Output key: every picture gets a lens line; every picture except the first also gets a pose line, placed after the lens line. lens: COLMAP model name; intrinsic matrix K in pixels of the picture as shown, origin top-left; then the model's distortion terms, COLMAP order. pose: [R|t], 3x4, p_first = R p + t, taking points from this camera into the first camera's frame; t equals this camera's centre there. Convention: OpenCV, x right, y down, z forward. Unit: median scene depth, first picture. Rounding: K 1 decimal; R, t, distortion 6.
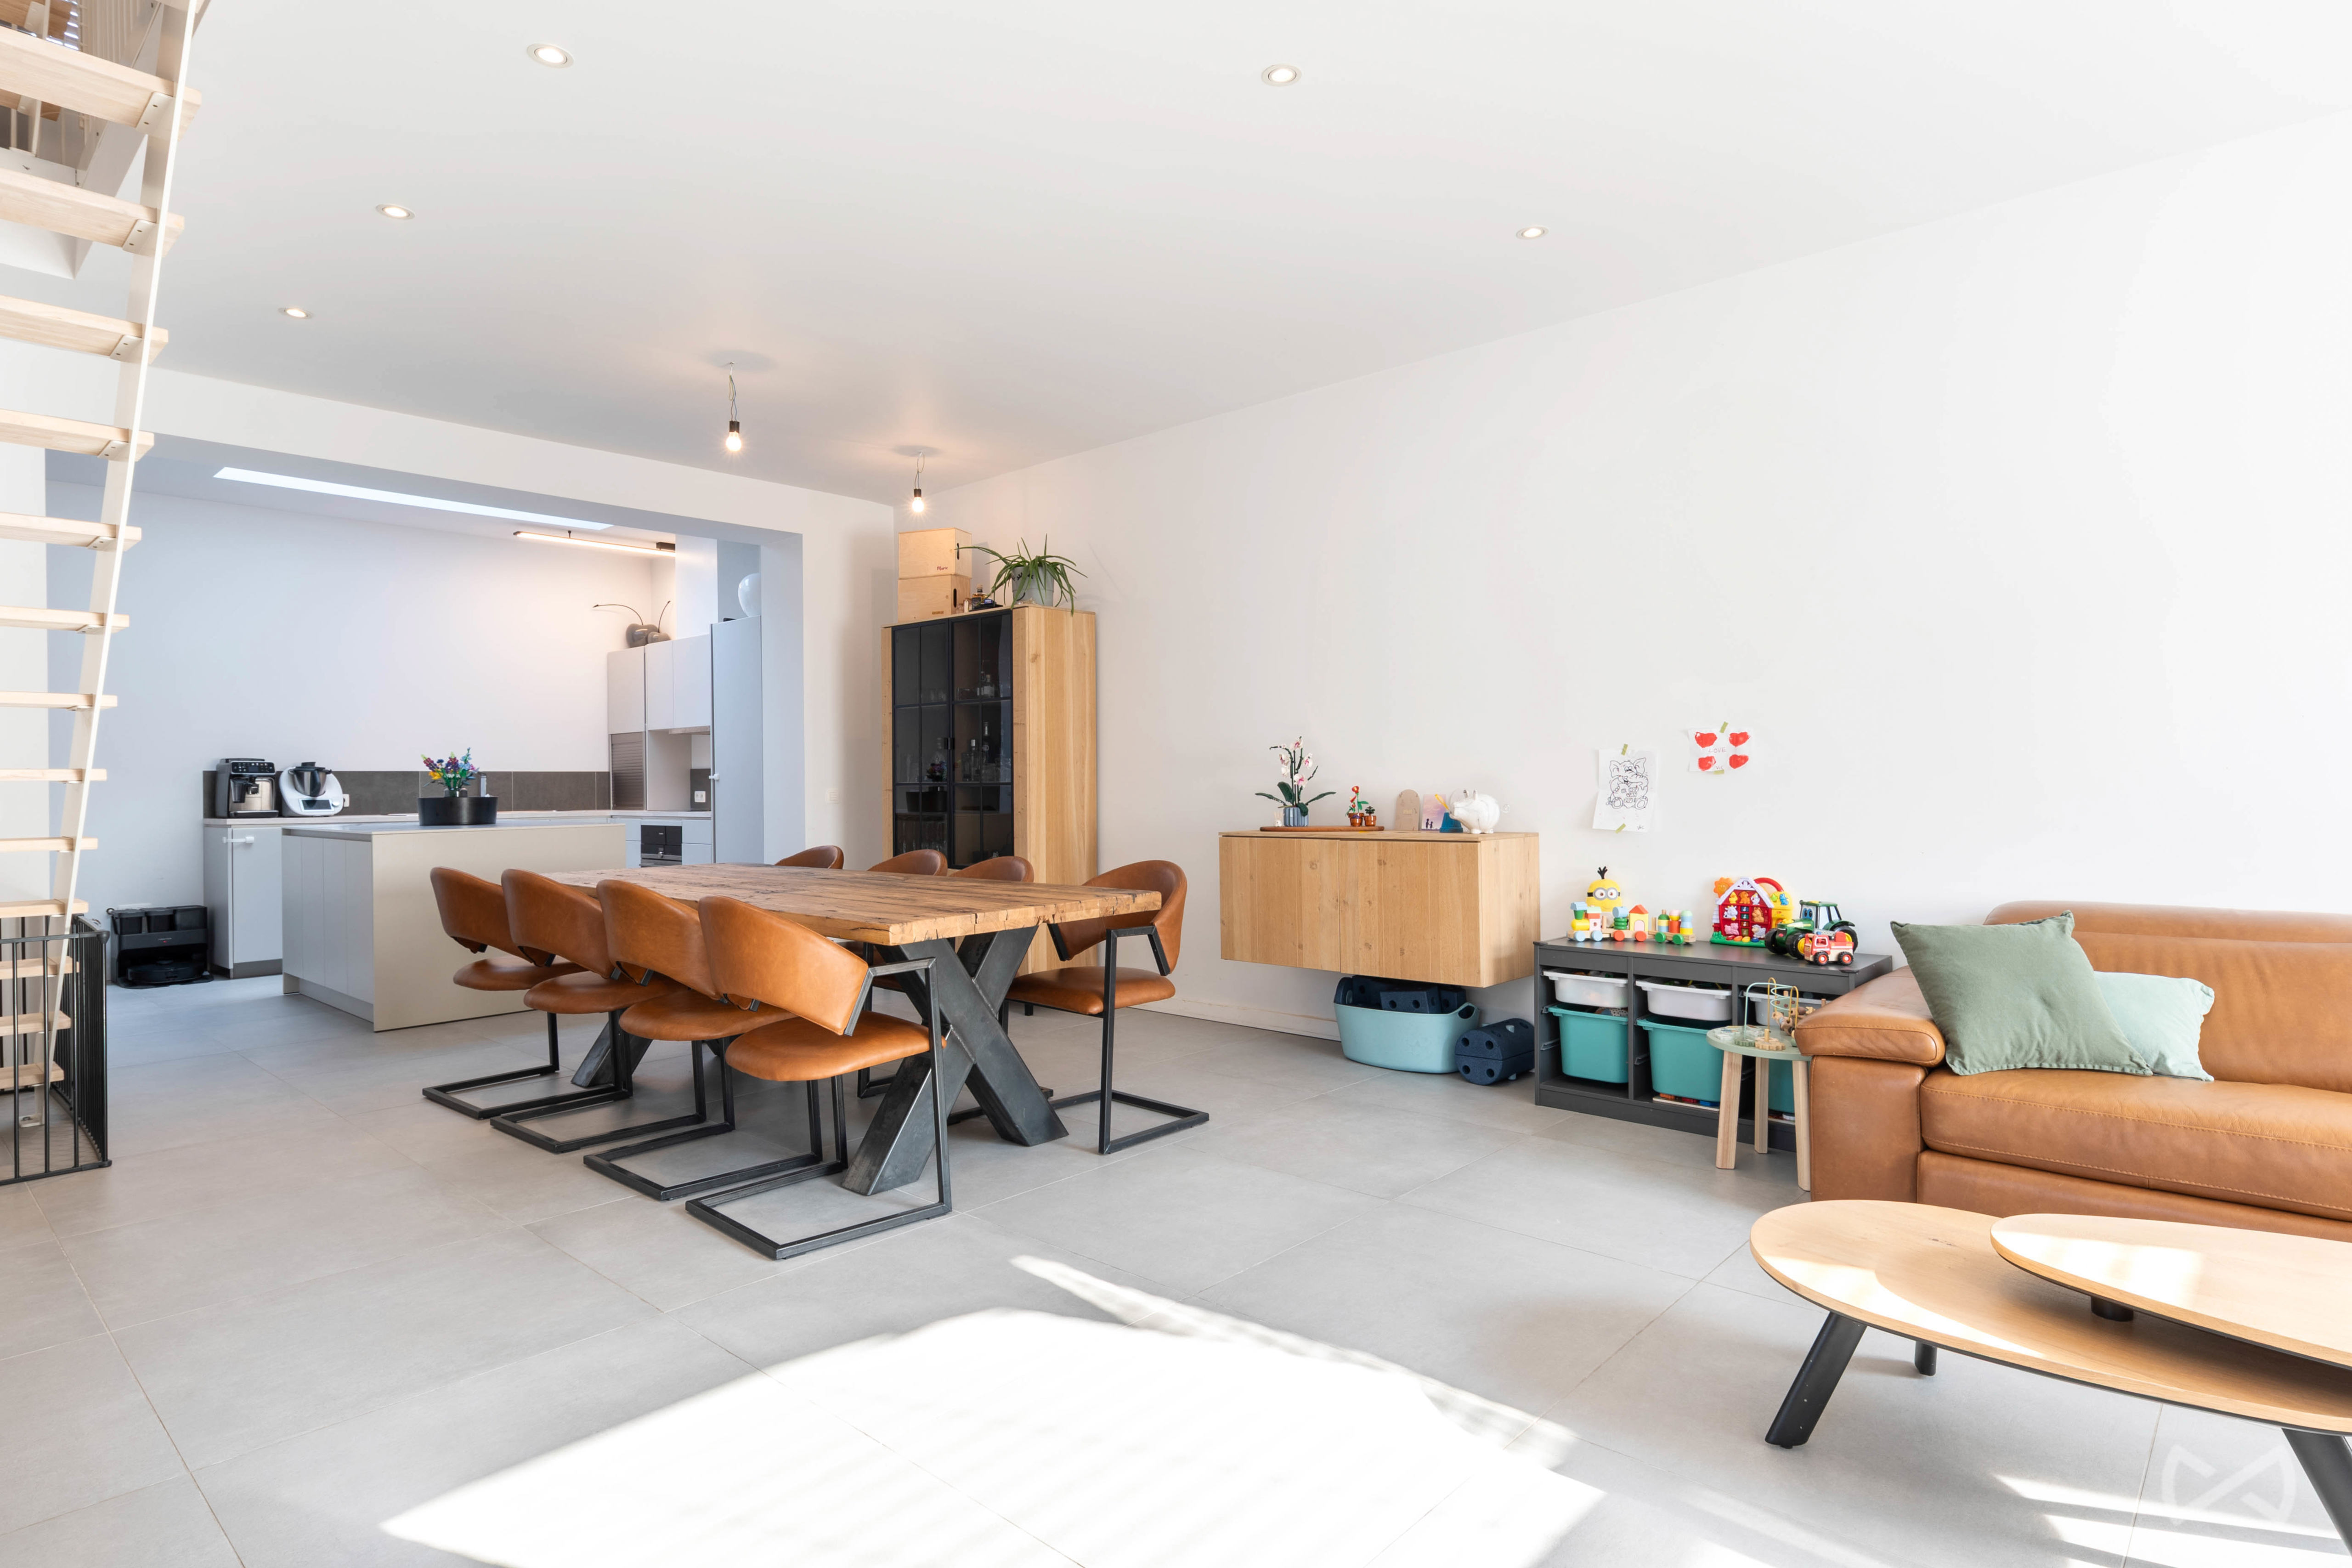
lens RADIAL K [[1239.5, 0, 1184.0], [0, 1239.5, 777.5], [0, 0, 1]] dist [-0.004168, 0.000761]
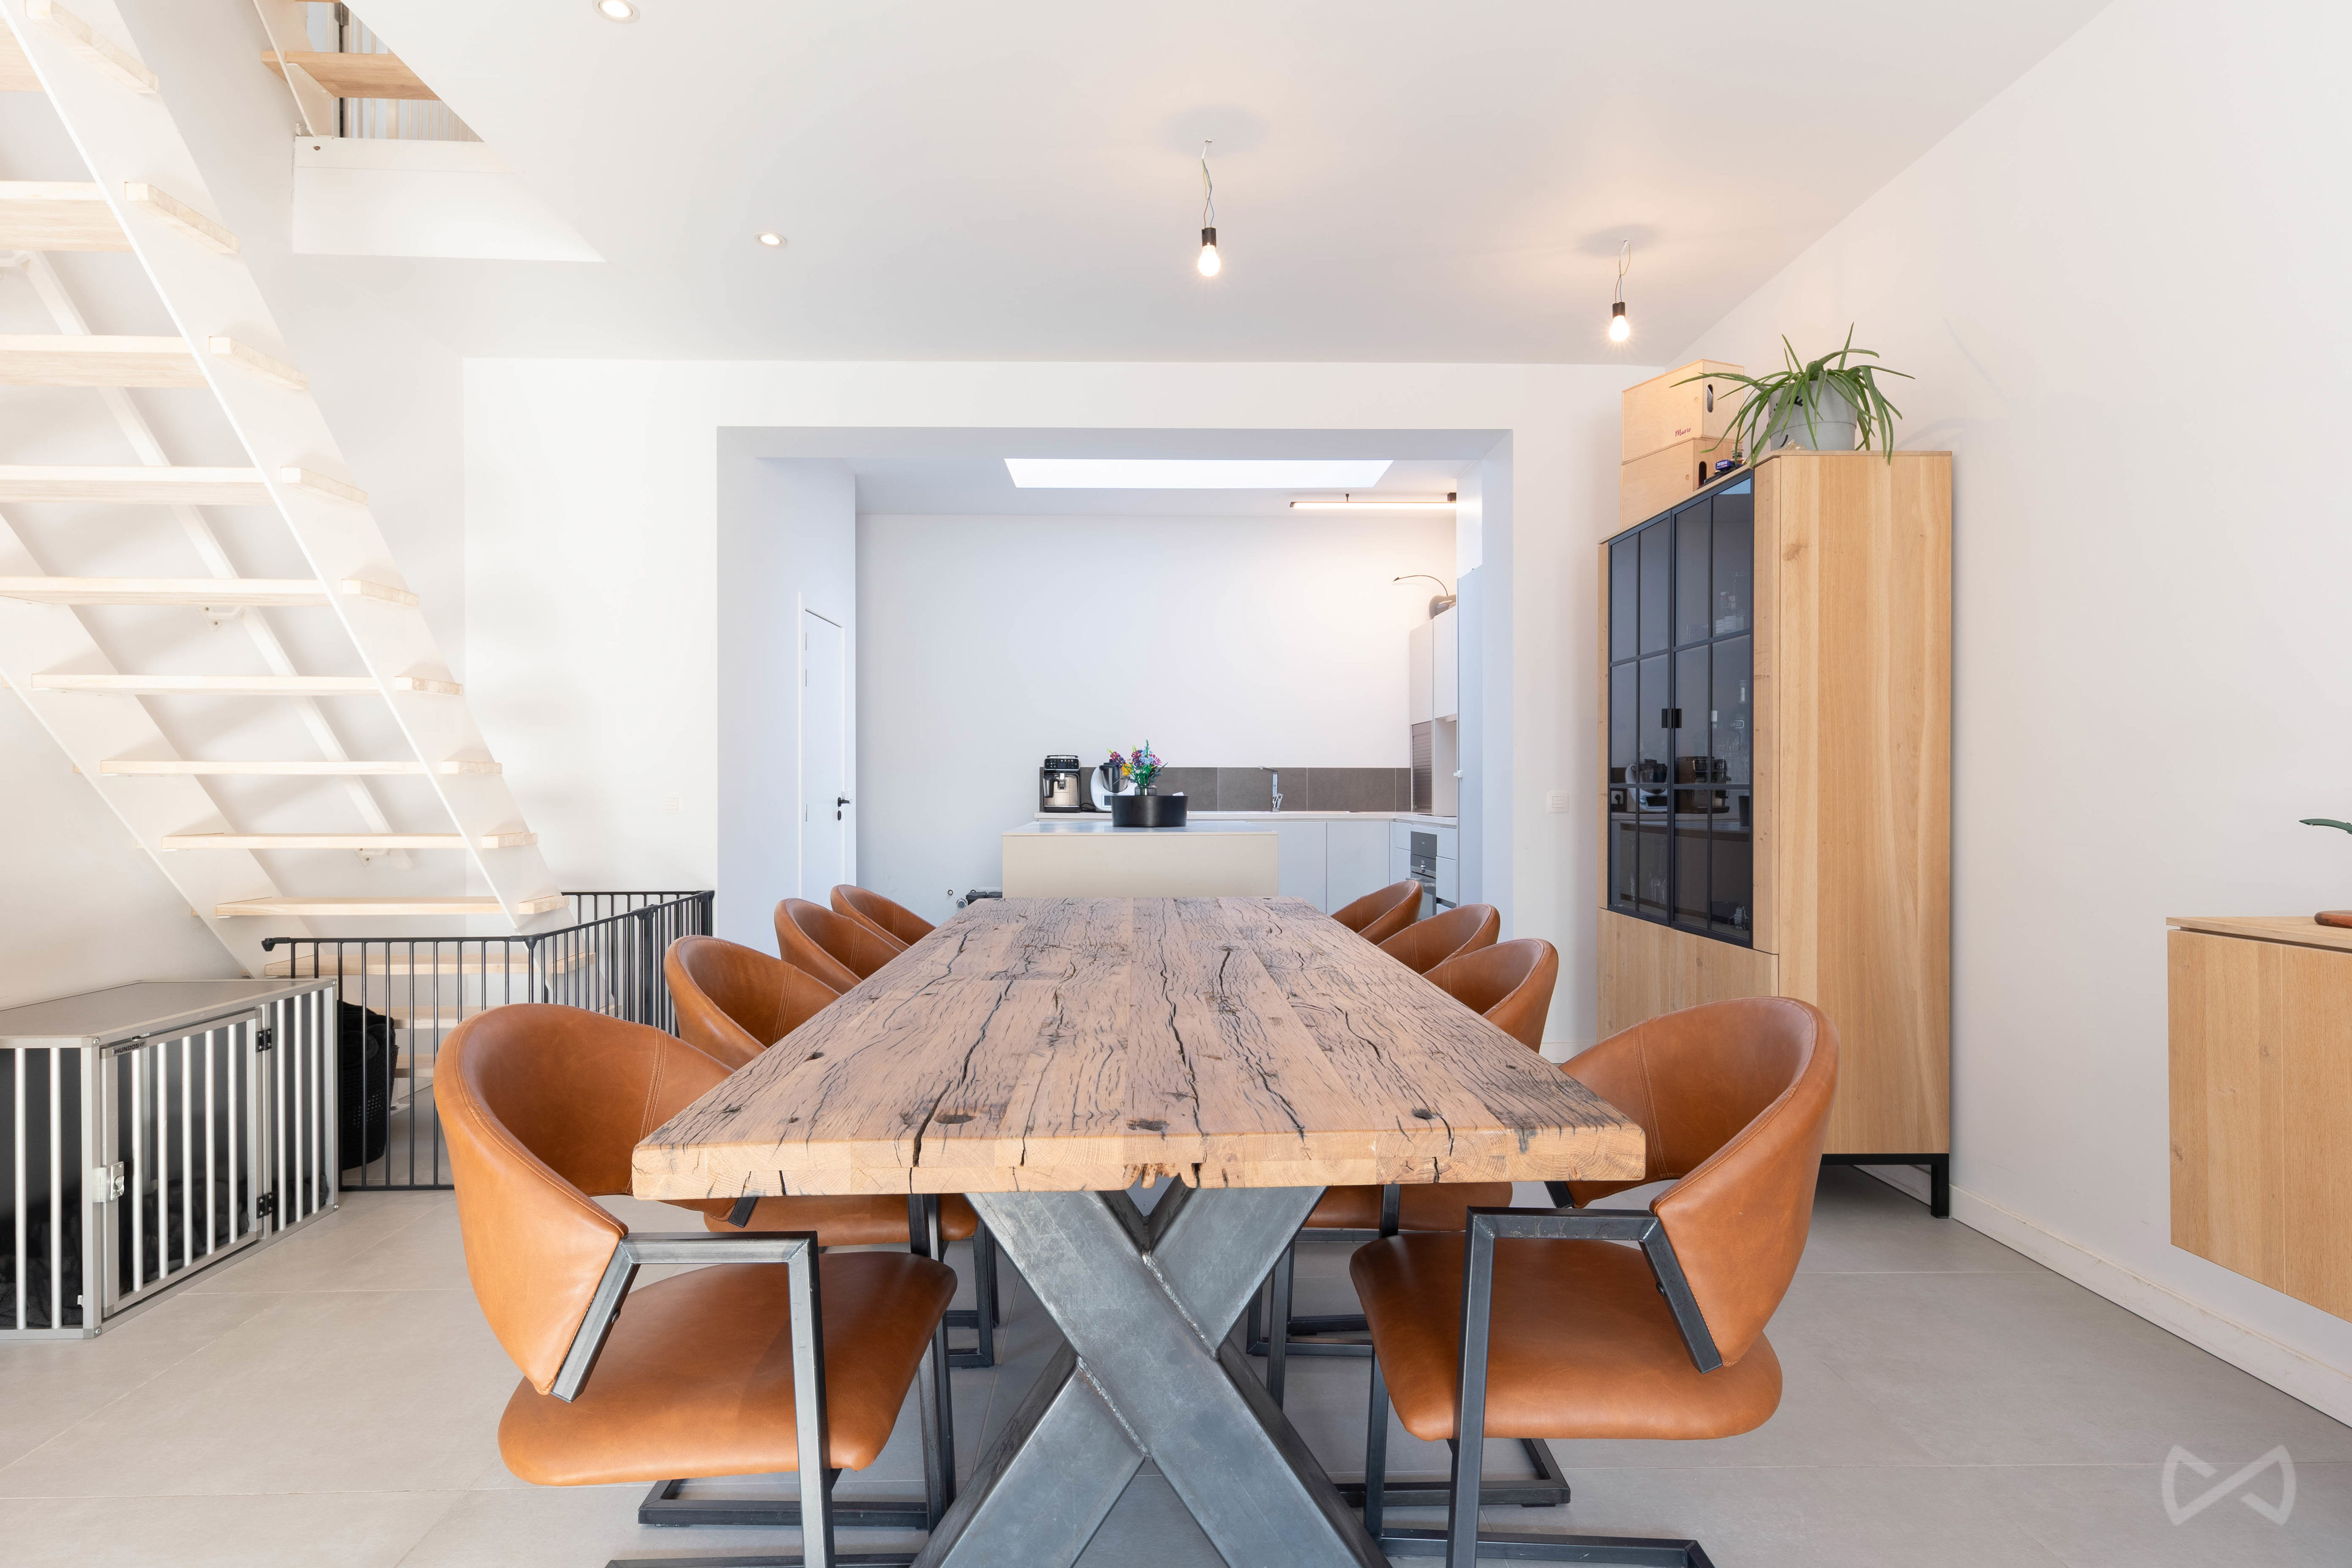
lens RADIAL K [[1239.5, 0, 1161.9], [0, 1239.5, 788.0], [0, 0, 1]] dist [-0.004168, 0.000761]
pose [[0.684669, 0.011929, -0.728757, 0.066032], [-0.005757, 0.999923, 0.010959, 0.000582], [0.728832, -0.003308, 0.684685, 0.353773]]
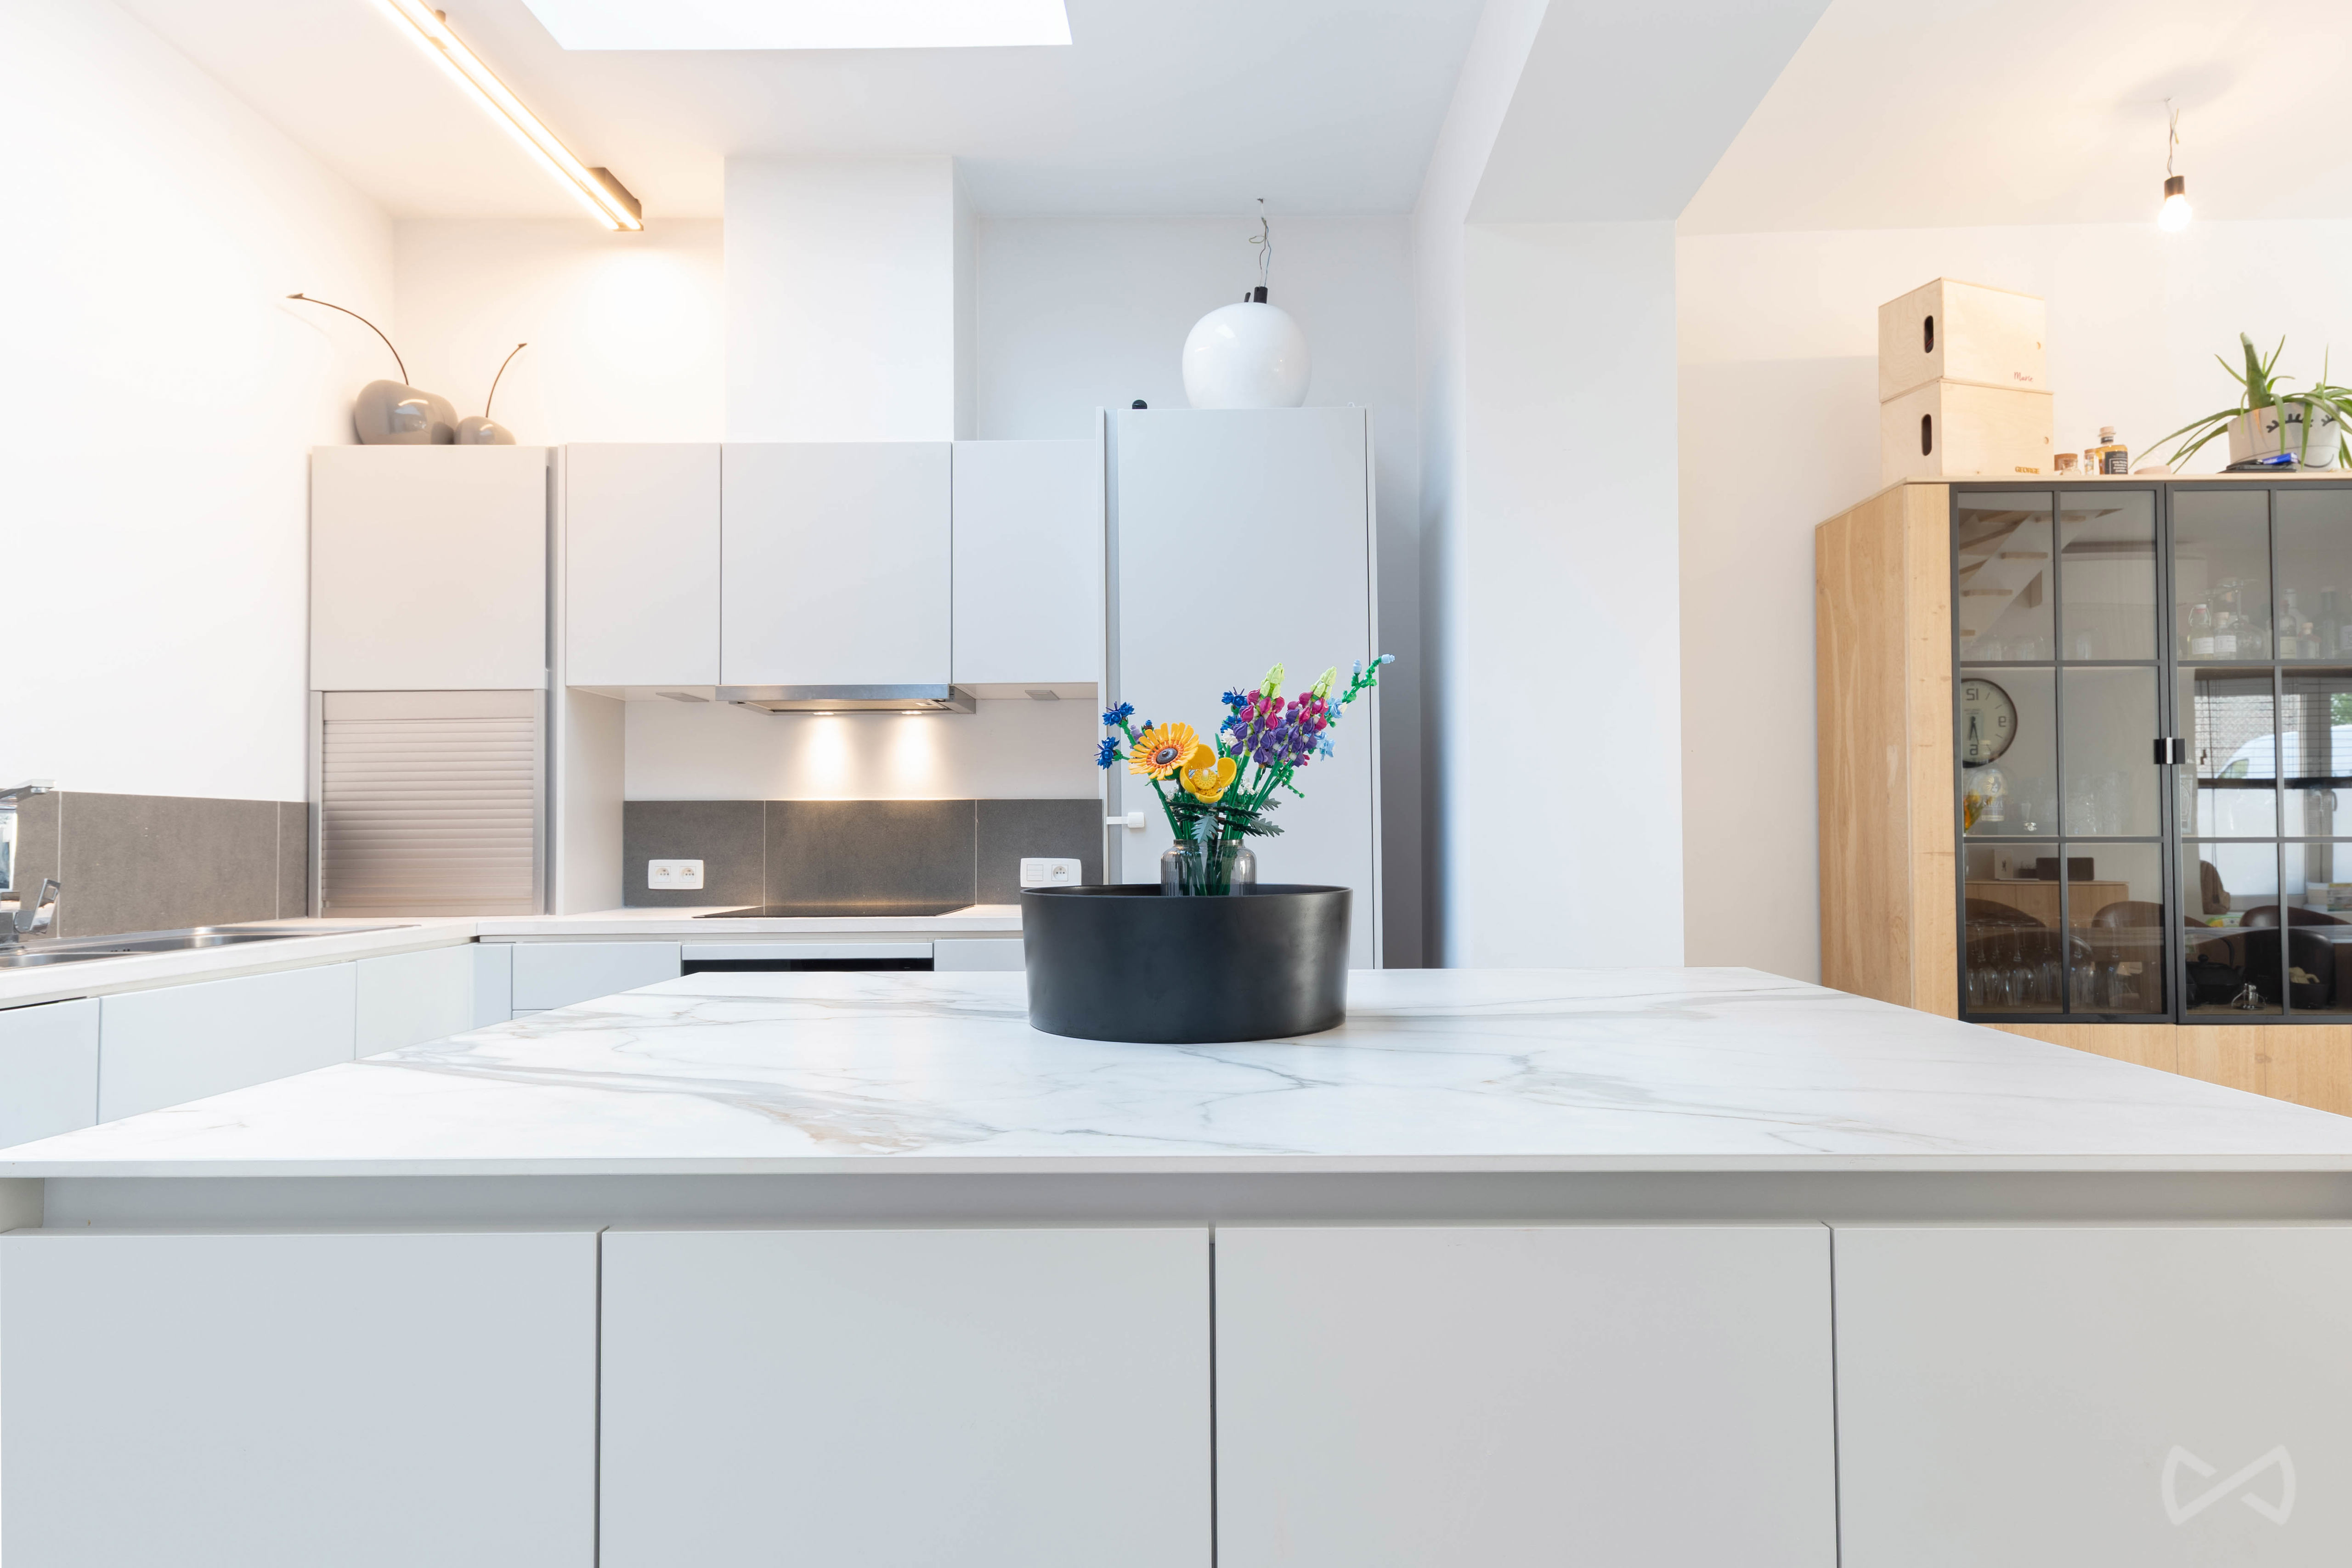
lens RADIAL K [[1269.3, 0, 1171.6], [0, 1269.3, 801.6], [0, 0, 1]] dist [0.015827, 0.001067]
pose [[0.750328, 0.026194, 0.660547, -0.660701], [-0.003388, 0.999354, -0.035781, 0.007901], [-0.661057, 0.024609, 0.749932, 0.756921]]
